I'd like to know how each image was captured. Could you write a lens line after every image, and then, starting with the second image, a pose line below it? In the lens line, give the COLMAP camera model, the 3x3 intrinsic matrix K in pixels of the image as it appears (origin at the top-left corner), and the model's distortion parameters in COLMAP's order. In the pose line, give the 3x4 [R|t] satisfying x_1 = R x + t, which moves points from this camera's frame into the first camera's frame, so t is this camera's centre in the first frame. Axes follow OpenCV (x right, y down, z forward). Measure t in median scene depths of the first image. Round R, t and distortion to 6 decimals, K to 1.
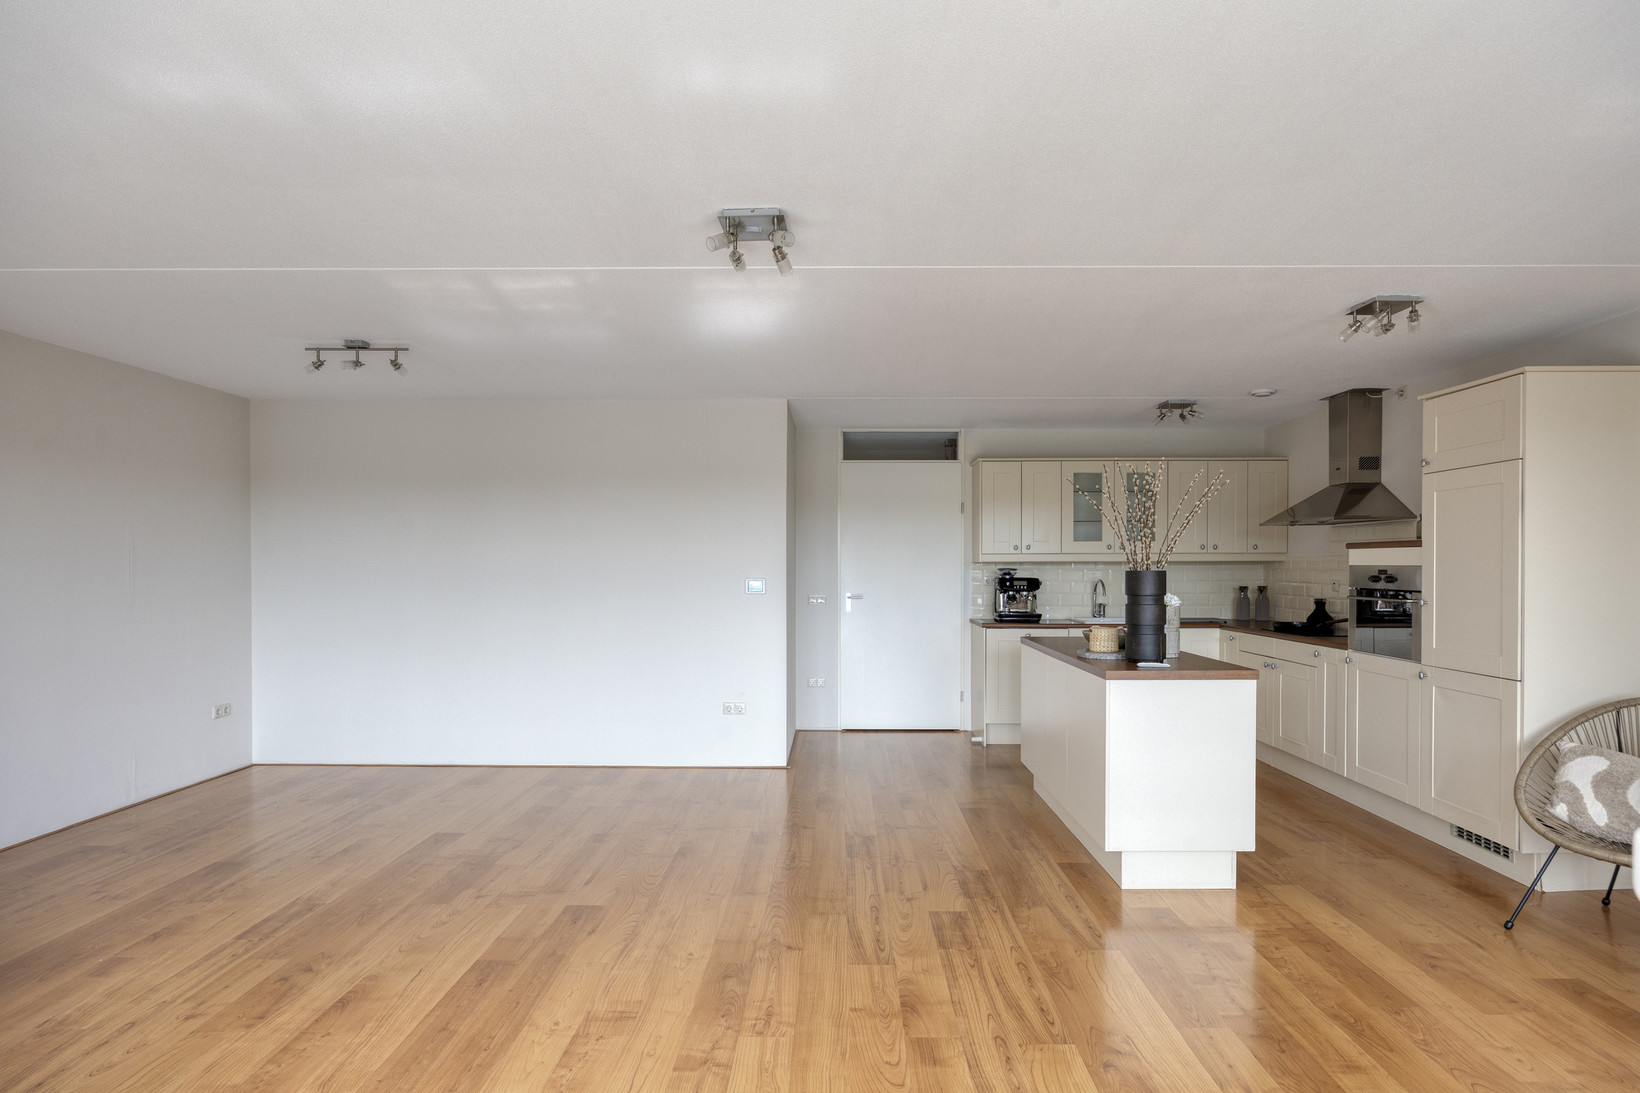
lens RADIAL K [[856.0, 0, 832.9], [0, 856.0, 577.8], [0, 0, 1]] dist [-0.007943, -0.000688]
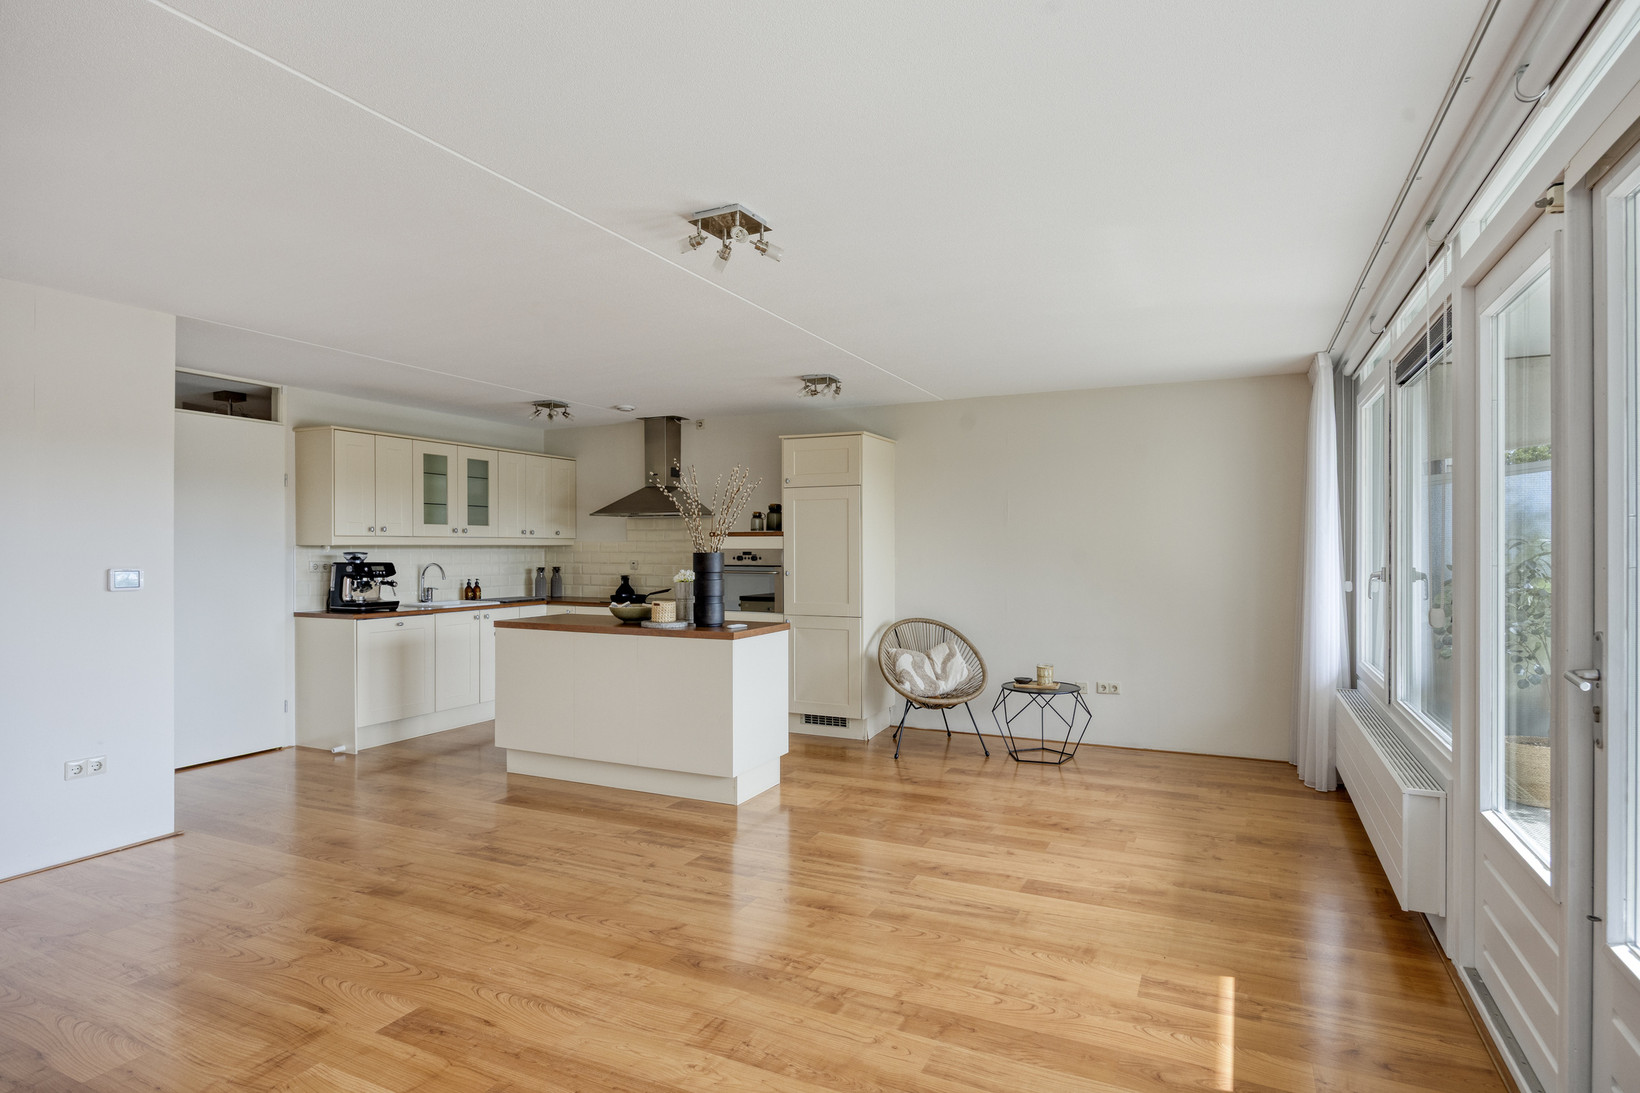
lens RADIAL K [[856.0, 0, 816.3], [0, 856.0, 549.9], [0, 0, 1]] dist [-0.007943, -0.000688]
pose [[0.428409, -0.000954, 0.903584, -0.609280], [0.013348, 0.999897, -0.005272, -0.003491], [-0.903486, 0.014320, 0.428378, 0.283411]]
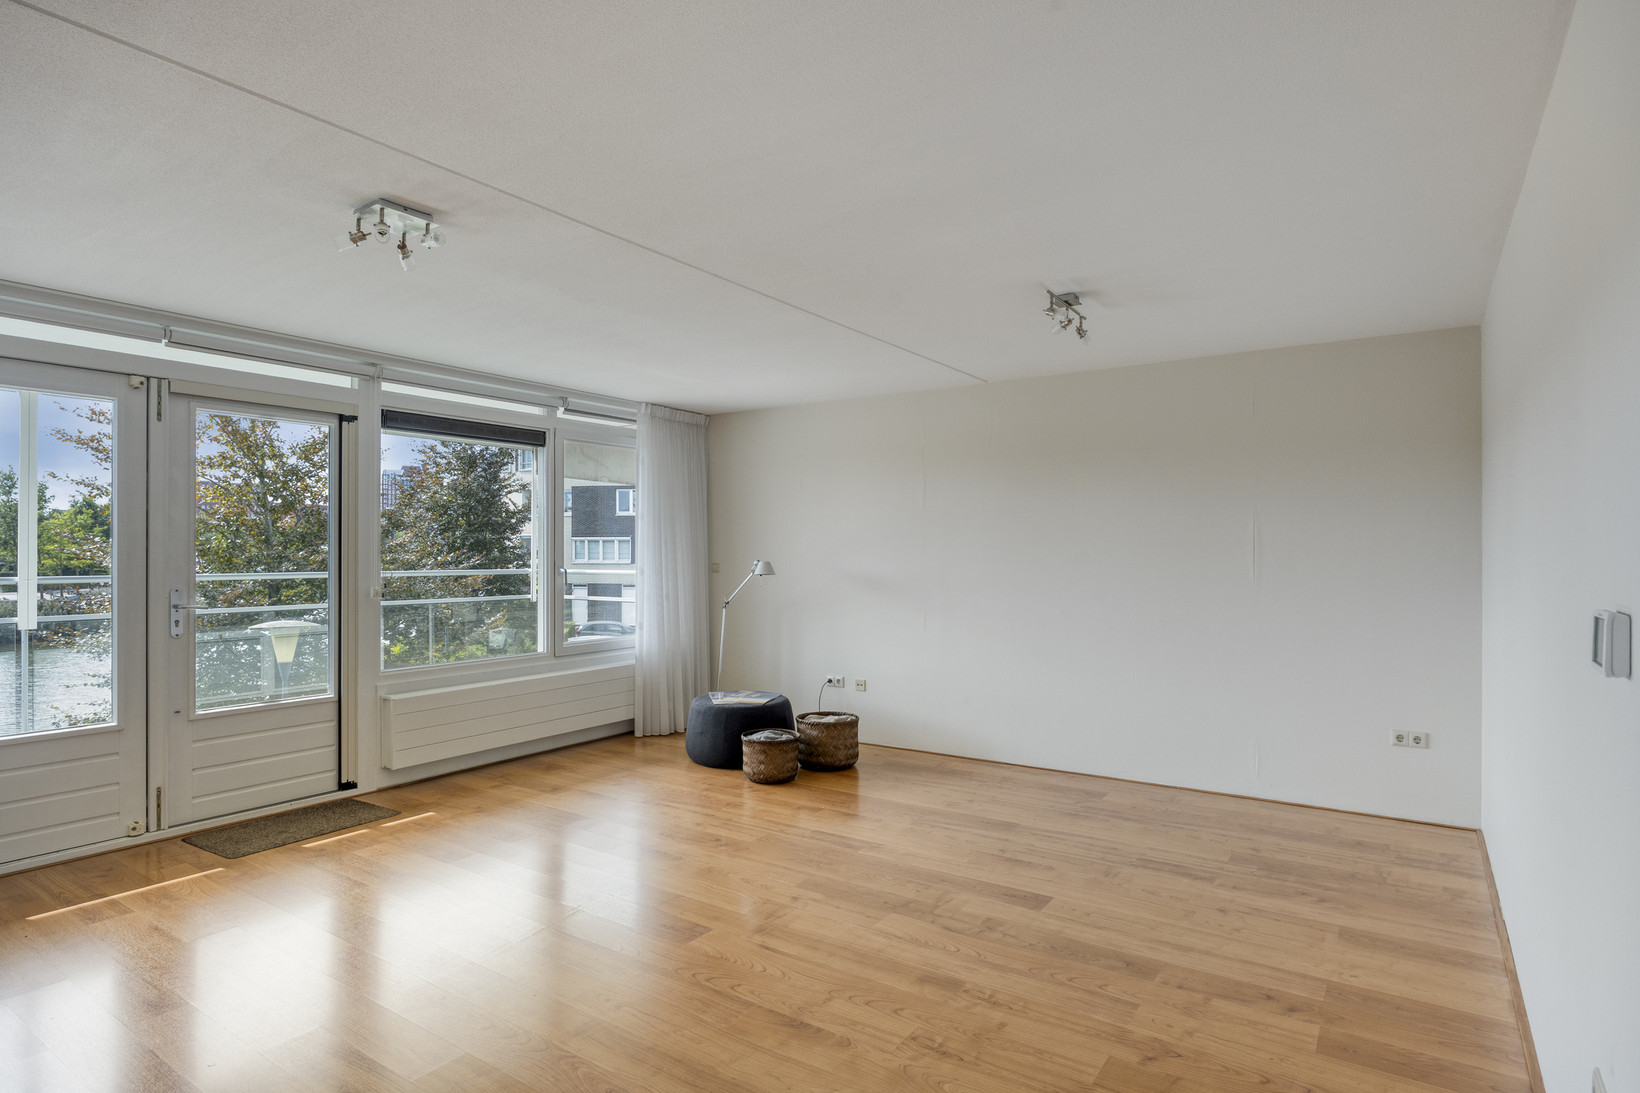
lens RADIAL K [[856.0, 0, 837.6], [0, 856.0, 555.8], [0, 0, 1]] dist [-0.007943, -0.000688]
pose [[-0.547647, 0.001057, -0.836709, 0.290364], [-0.011016, 0.999903, 0.008473, -0.017283], [0.836637, 0.013858, -0.547583, 1.237592]]
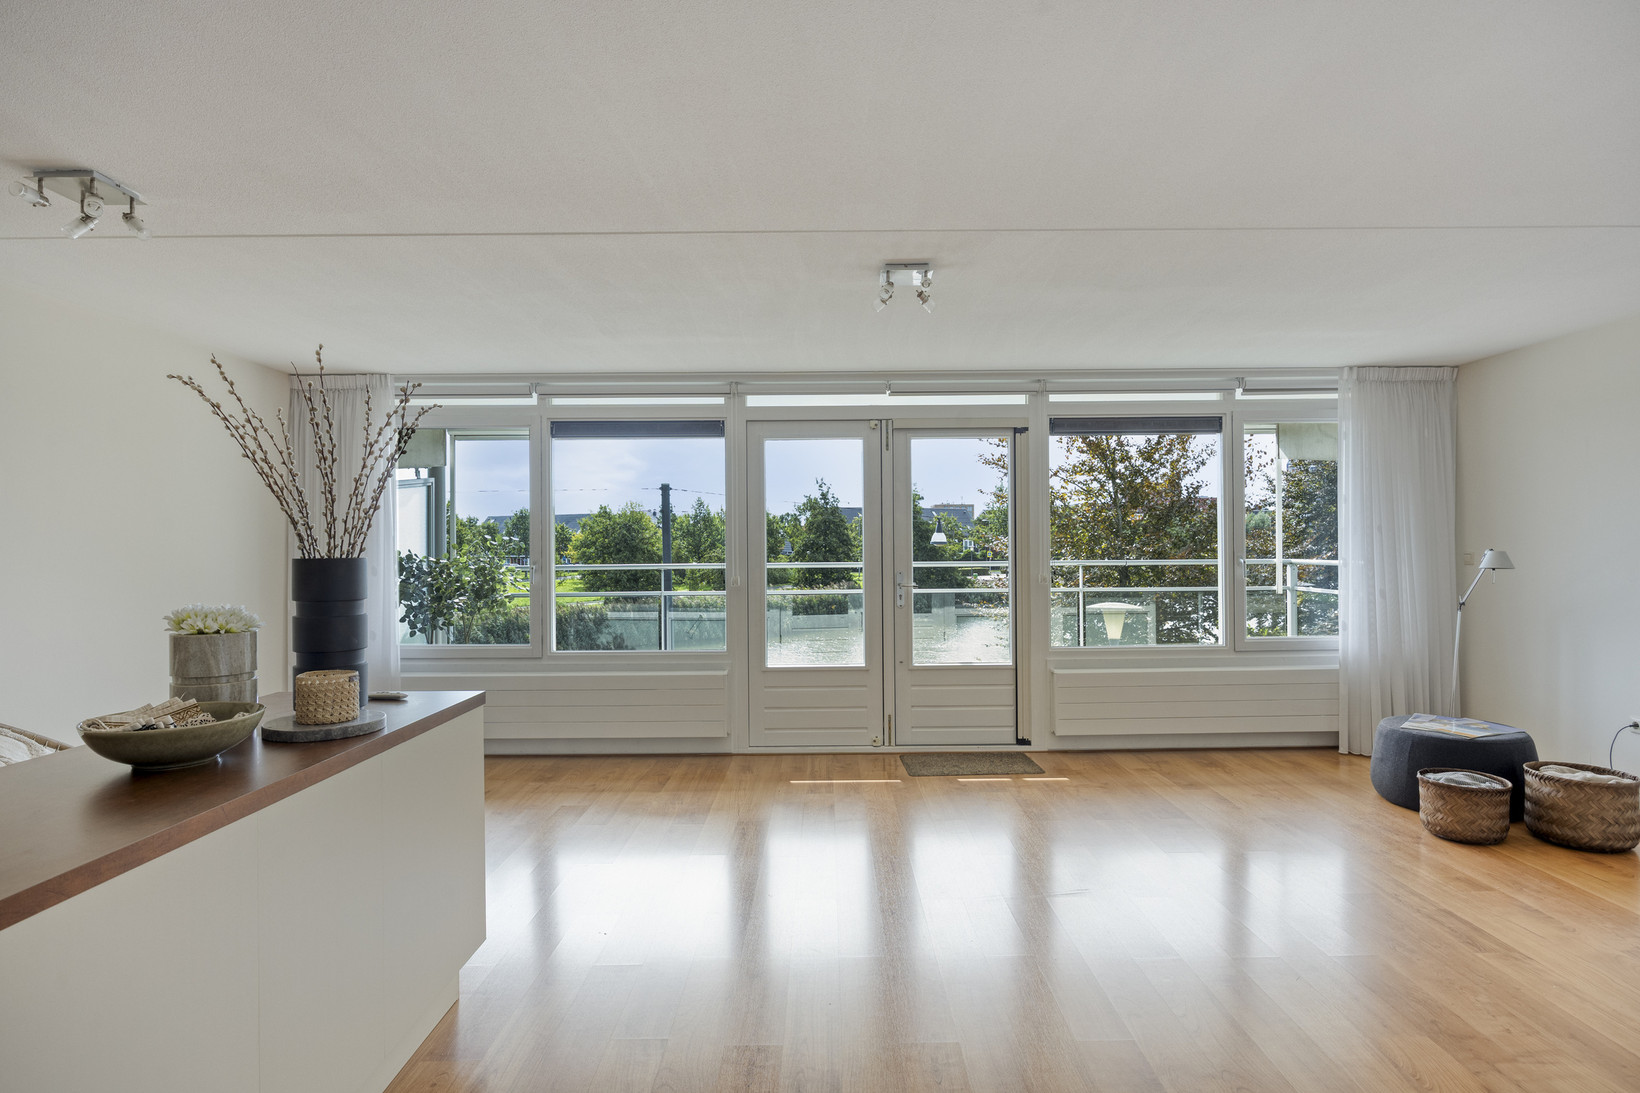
lens RADIAL K [[856.0, 0, 843.2], [0, 856.0, 544.7], [0, 0, 1]] dist [-0.007943, -0.000688]
pose [[-0.999708, 0.007951, -0.022824, 0.024577], [0.007729, 0.999922, 0.009781, -0.019006], [0.022900, 0.009601, -0.999692, 1.396251]]
